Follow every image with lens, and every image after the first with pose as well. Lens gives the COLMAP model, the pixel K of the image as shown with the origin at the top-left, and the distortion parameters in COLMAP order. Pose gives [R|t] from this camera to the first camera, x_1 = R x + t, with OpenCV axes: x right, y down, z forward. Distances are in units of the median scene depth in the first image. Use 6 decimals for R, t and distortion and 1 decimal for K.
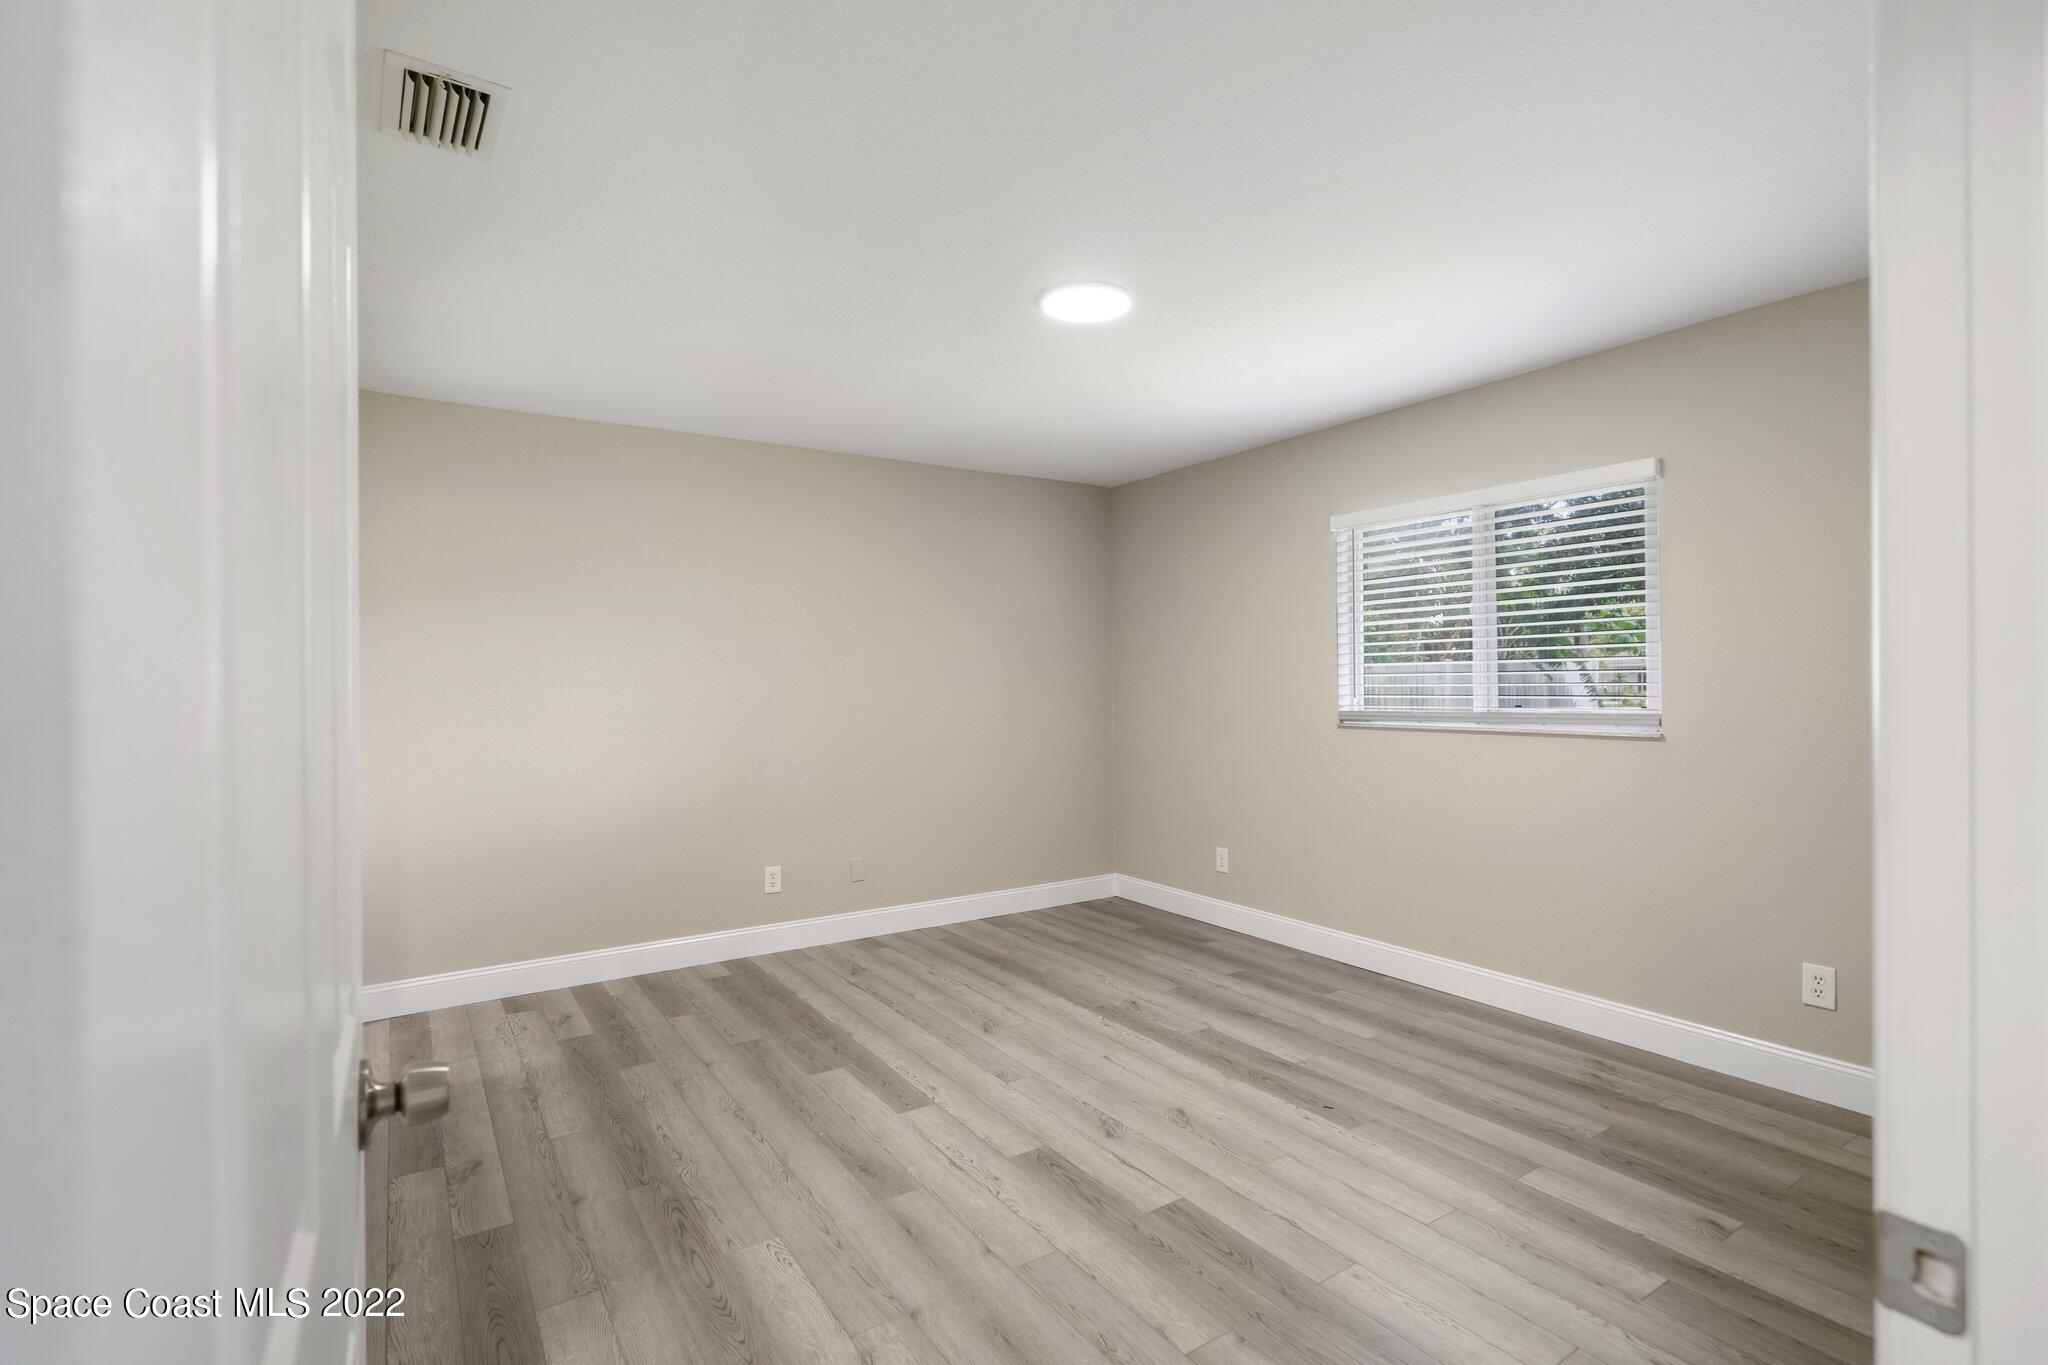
lens RADIAL K [[946.8, 0, 1028.7], [0, 946.8, 685.3], [0, 0, 1]] dist [-0.000507, 0.000523]
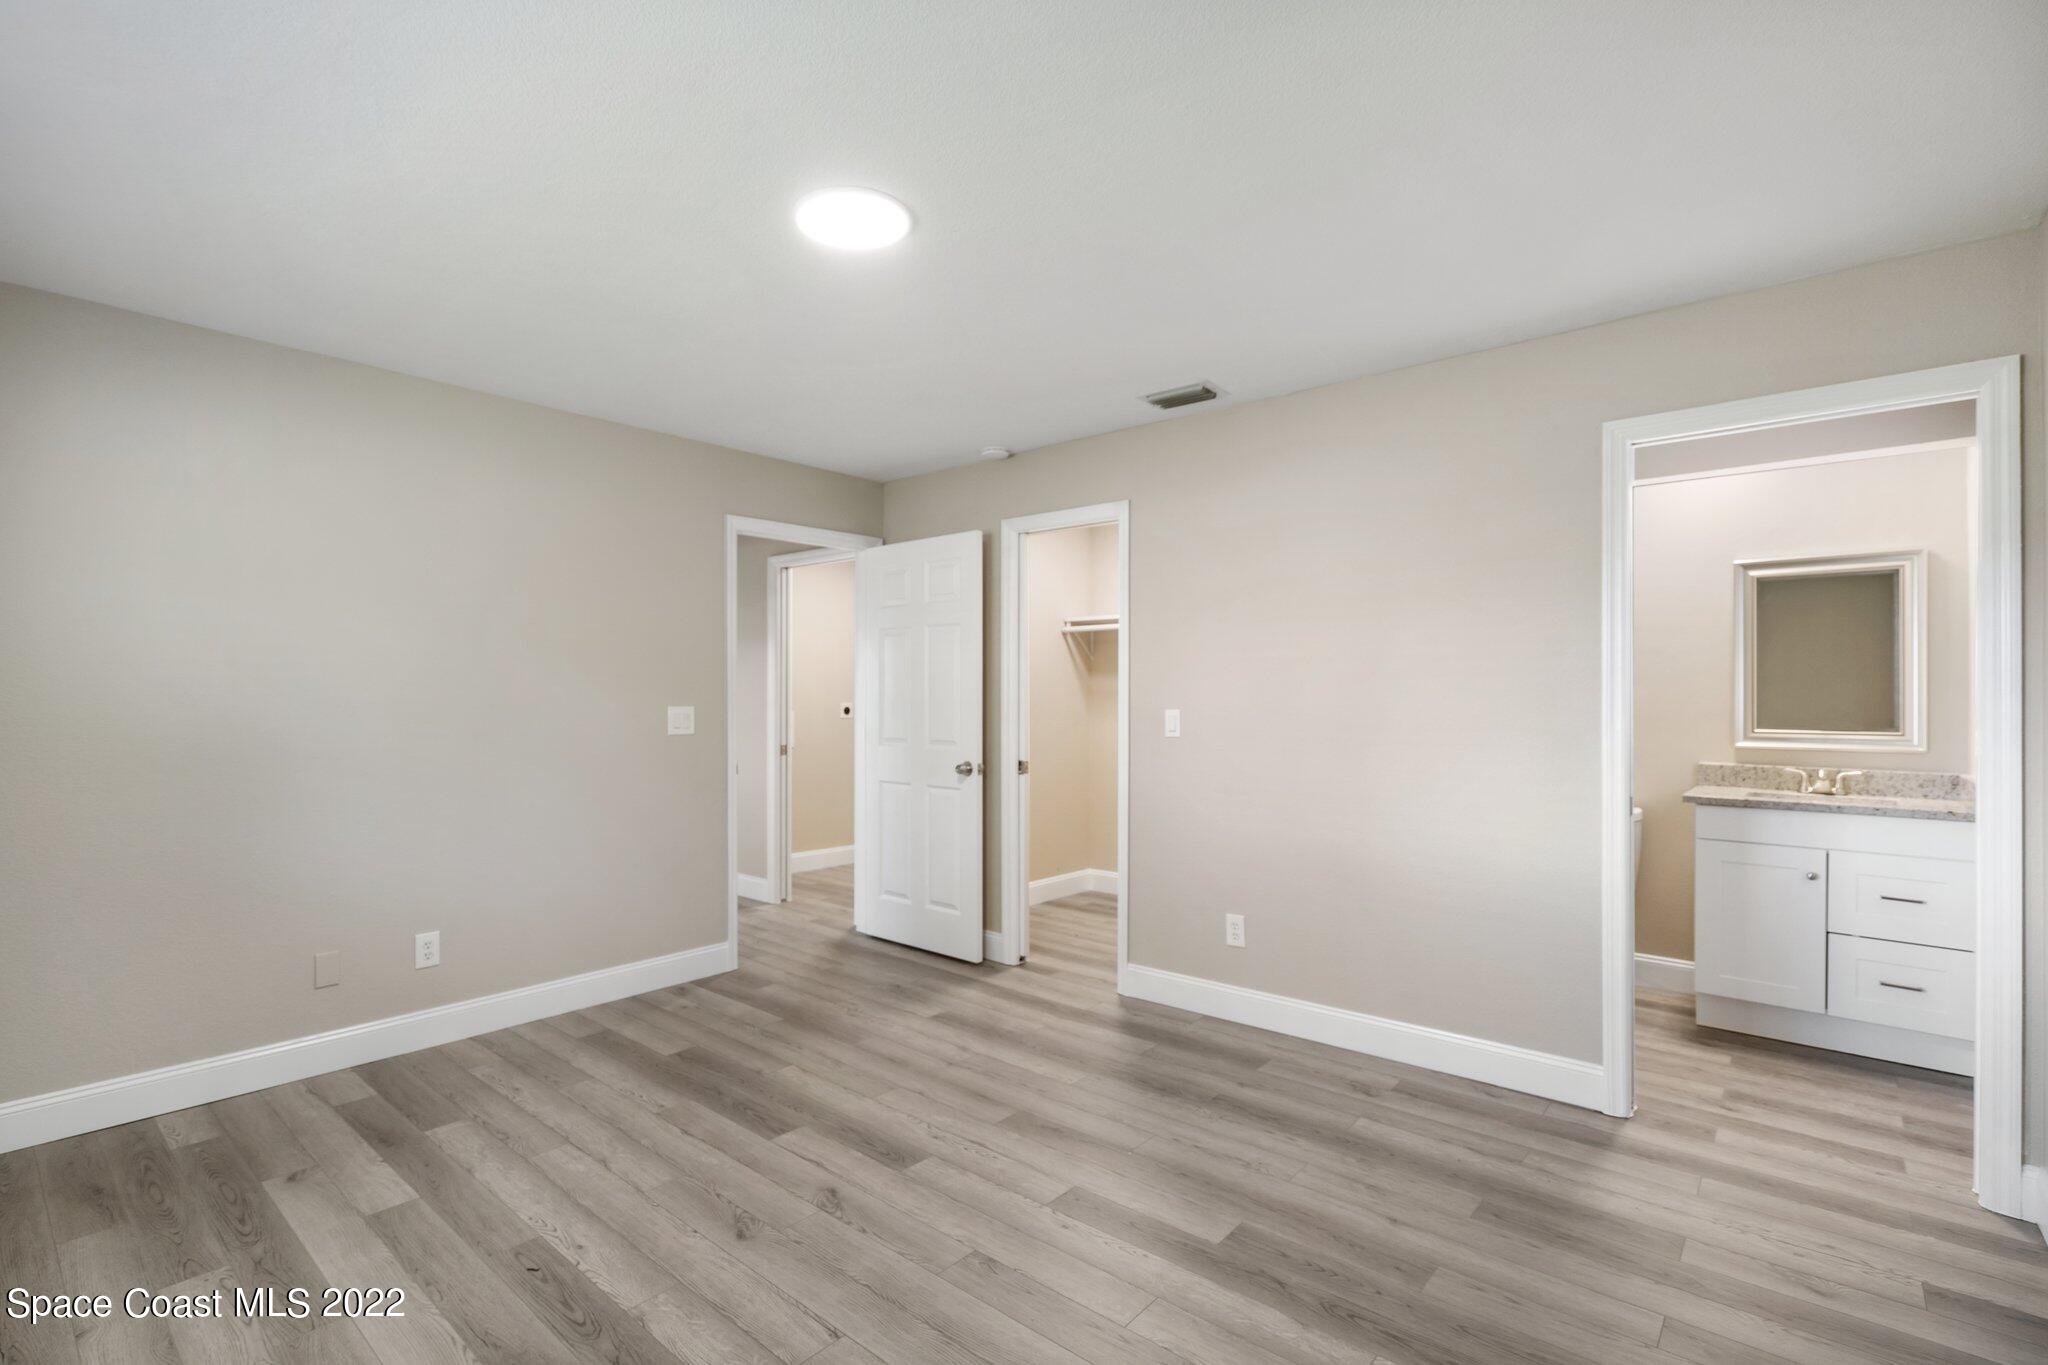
lens RADIAL K [[946.8, 0, 1032.5], [0, 946.8, 694.9], [0, 0, 1]] dist [-0.000507, 0.000523]
pose [[-0.960086, 0.008213, -0.279583, 0.154593], [0.007075, 0.999962, 0.005079, -0.009504], [0.279614, 0.002898, -0.960108, 1.970088]]
